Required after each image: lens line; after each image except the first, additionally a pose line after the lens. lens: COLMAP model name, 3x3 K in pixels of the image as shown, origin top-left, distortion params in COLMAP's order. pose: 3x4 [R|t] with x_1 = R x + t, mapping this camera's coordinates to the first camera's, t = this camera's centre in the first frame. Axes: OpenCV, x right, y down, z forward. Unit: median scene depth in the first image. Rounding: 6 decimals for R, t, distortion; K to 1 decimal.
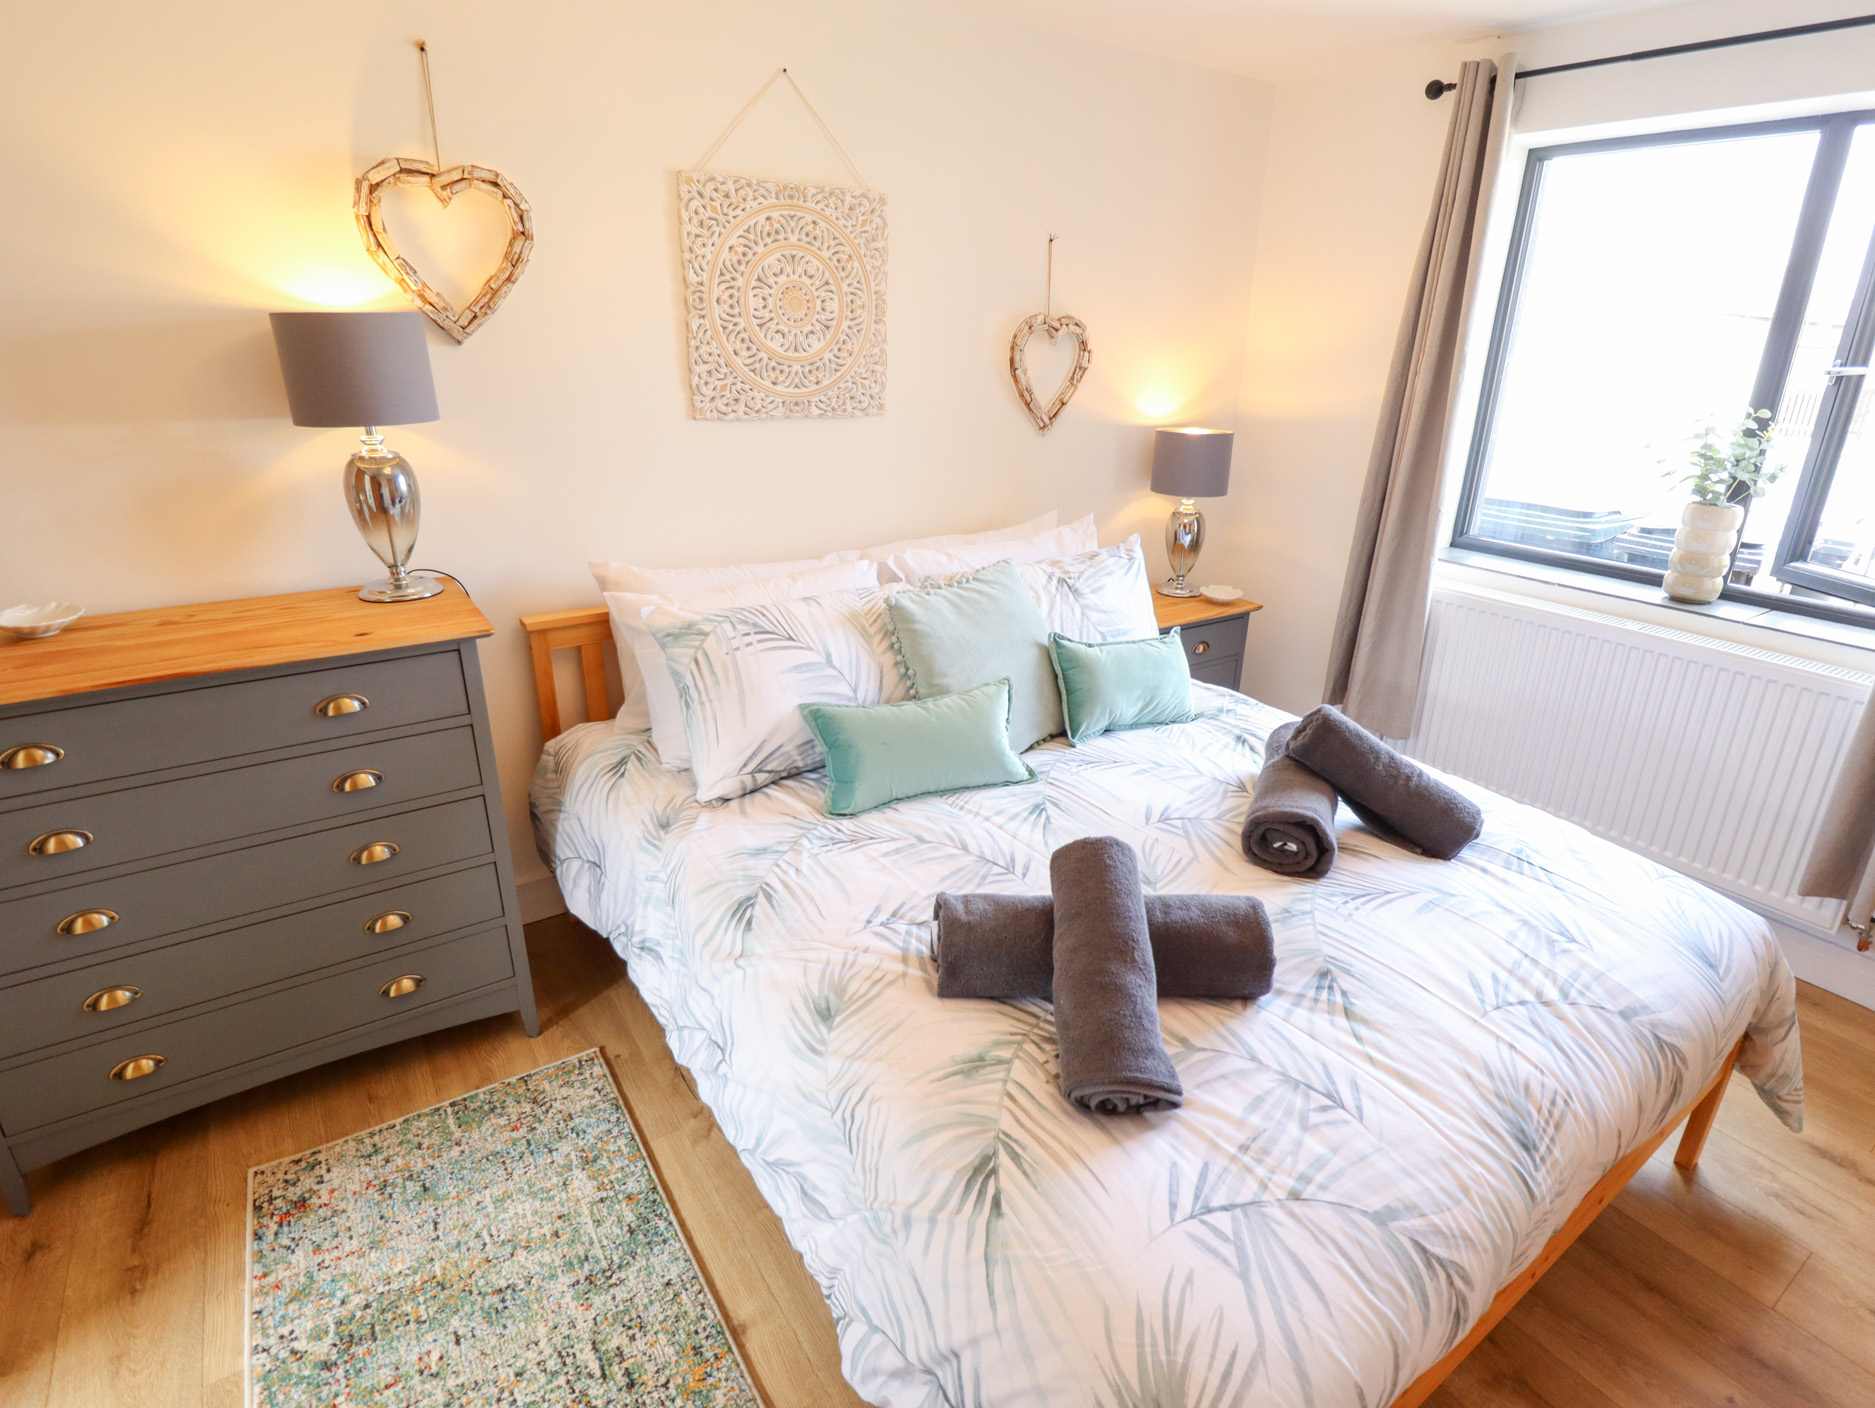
lens RADIAL K [[978.1, 0, 960.7], [0, 978.1, 695.4], [0, 0, 1]] dist [0.003192, -0.014870]
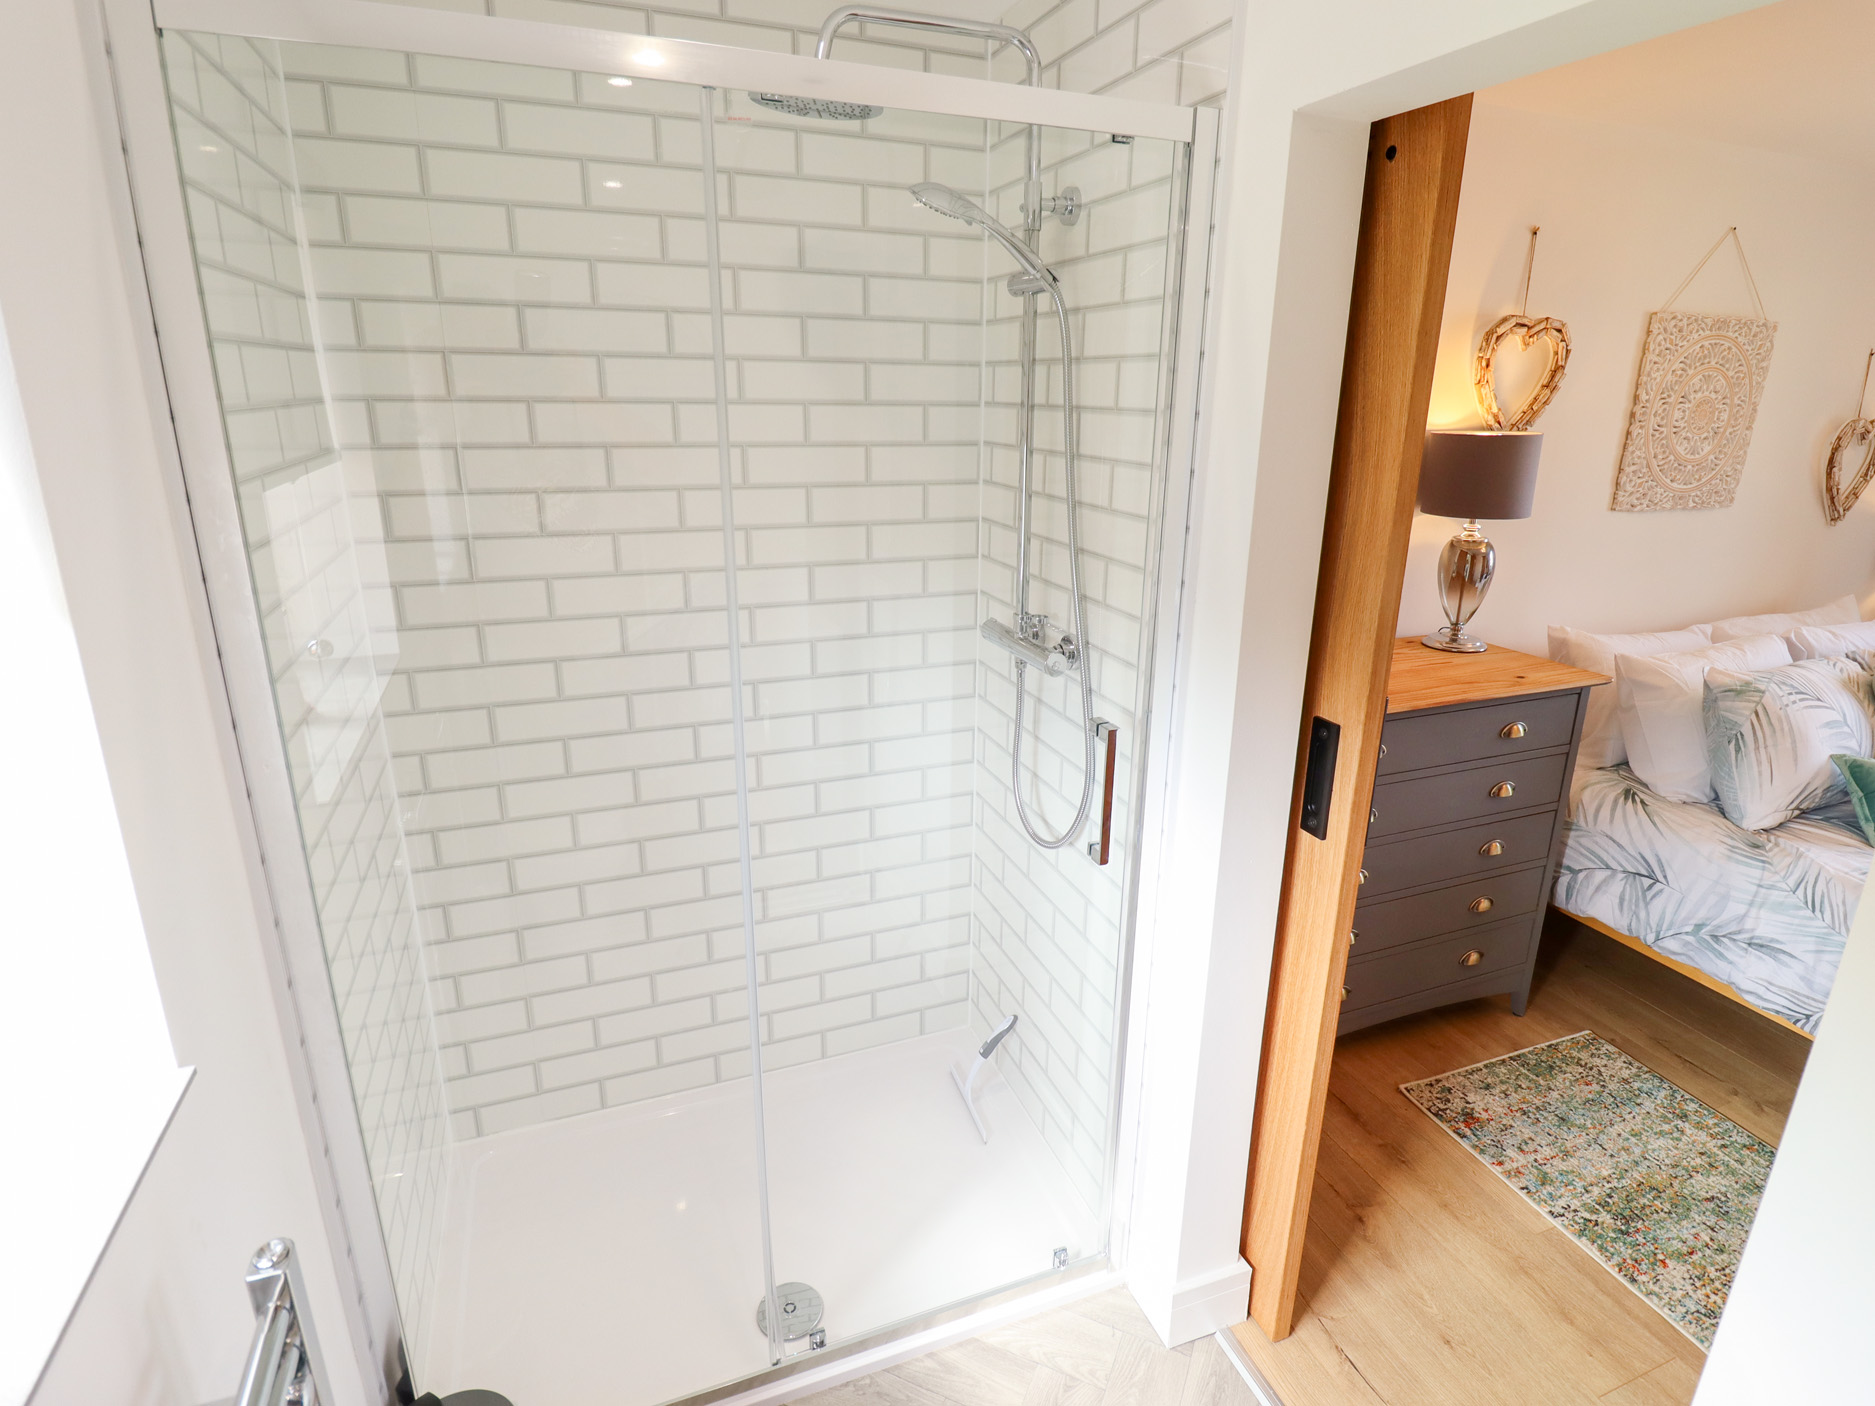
lens RADIAL K [[1005.1, 0, 958.7], [0, 1005.1, 692.5], [0, 0, 1]] dist [0.003712, -0.014673]
pose [[0.975988, 0.056827, -0.210280, -0.813193], [-0.070670, 0.995759, -0.058905, 0.068655], [0.206041, 0.072351, 0.975865, -0.351606]]
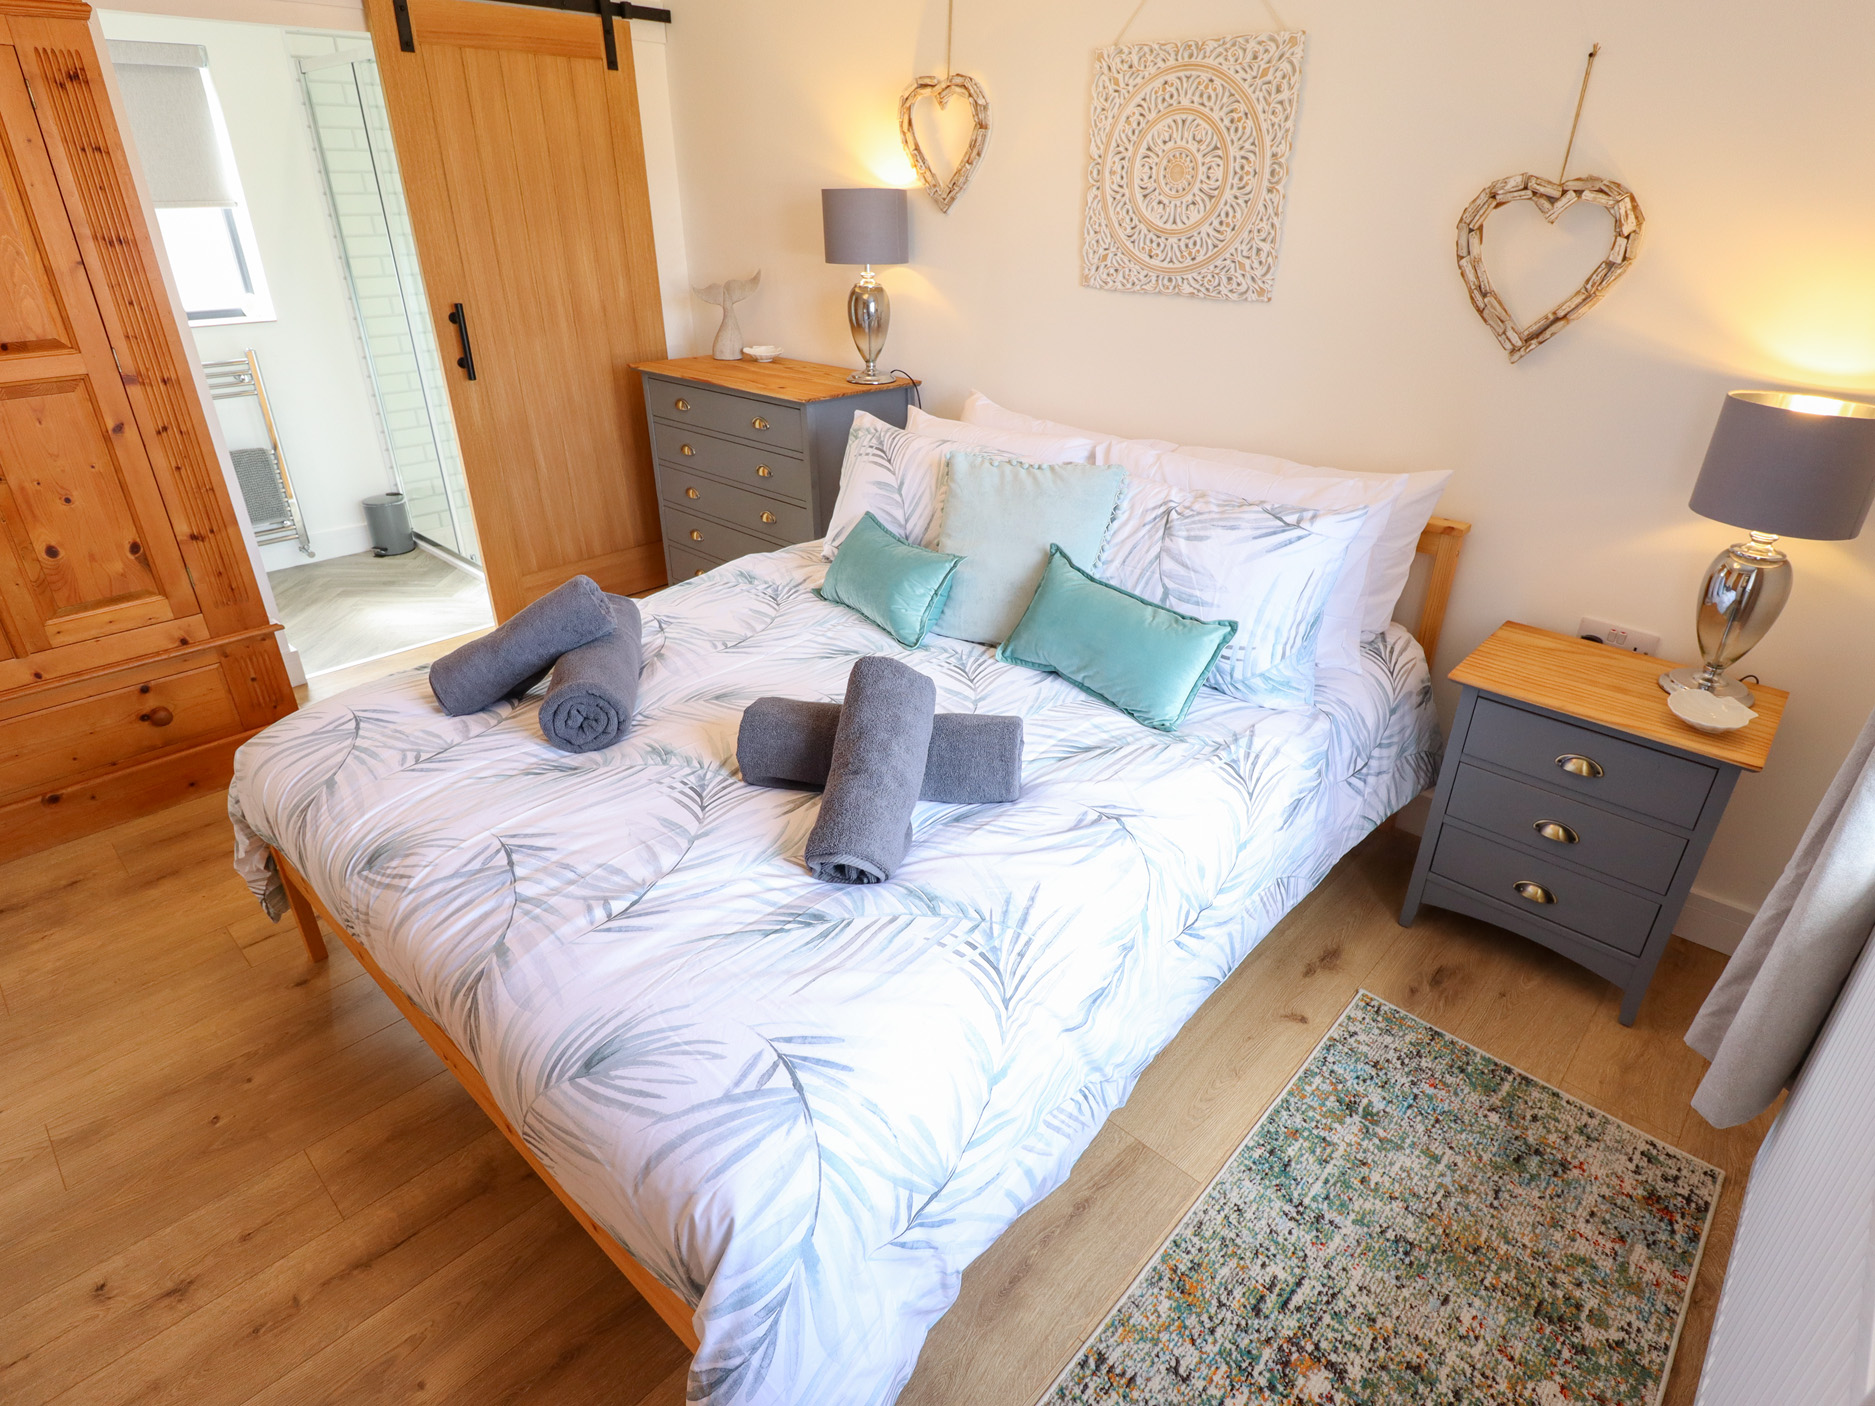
lens RADIAL K [[985.9, 0, 963.3], [0, 985.9, 700.6], [0, 0, 1]] dist [-0.008672, -0.000458]
pose [[0.239415, 0.431735, -0.869647, 0.903935], [-0.343163, 0.875512, 0.340174, -0.211787], [0.908251, 0.216988, 0.357766, 0.604396]]
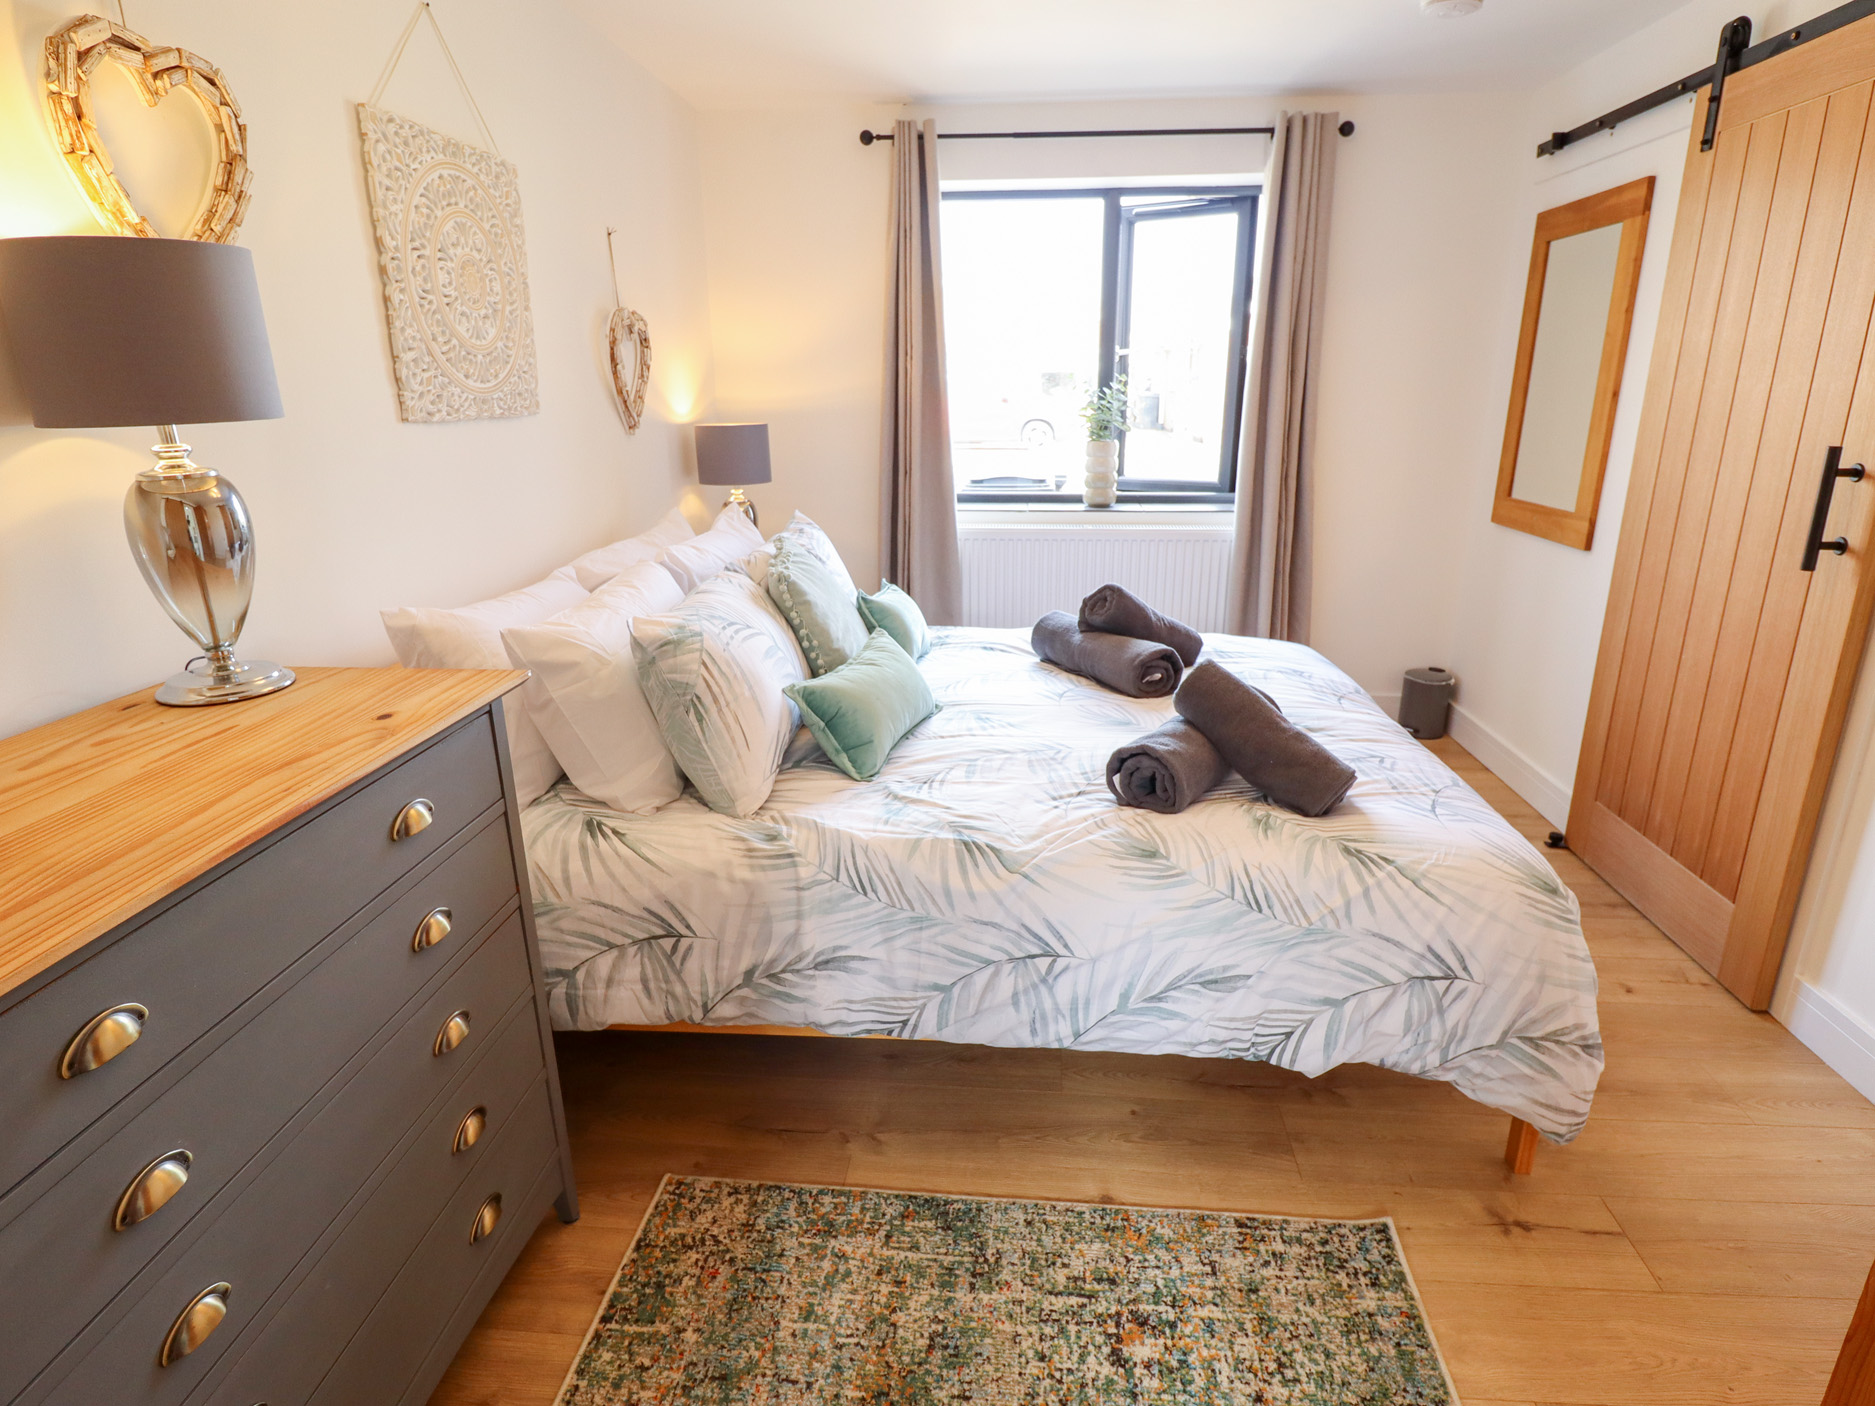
lens RADIAL K [[1005.1, 0, 958.7], [0, 1005.1, 692.5], [0, 0, 1]] dist [0.003712, -0.014673]
pose [[0.626368, -0.253740, 0.737075, -0.668522], [0.288063, 0.953955, 0.083605, -0.017379], [-0.724350, 0.159957, 0.670620, 0.187646]]
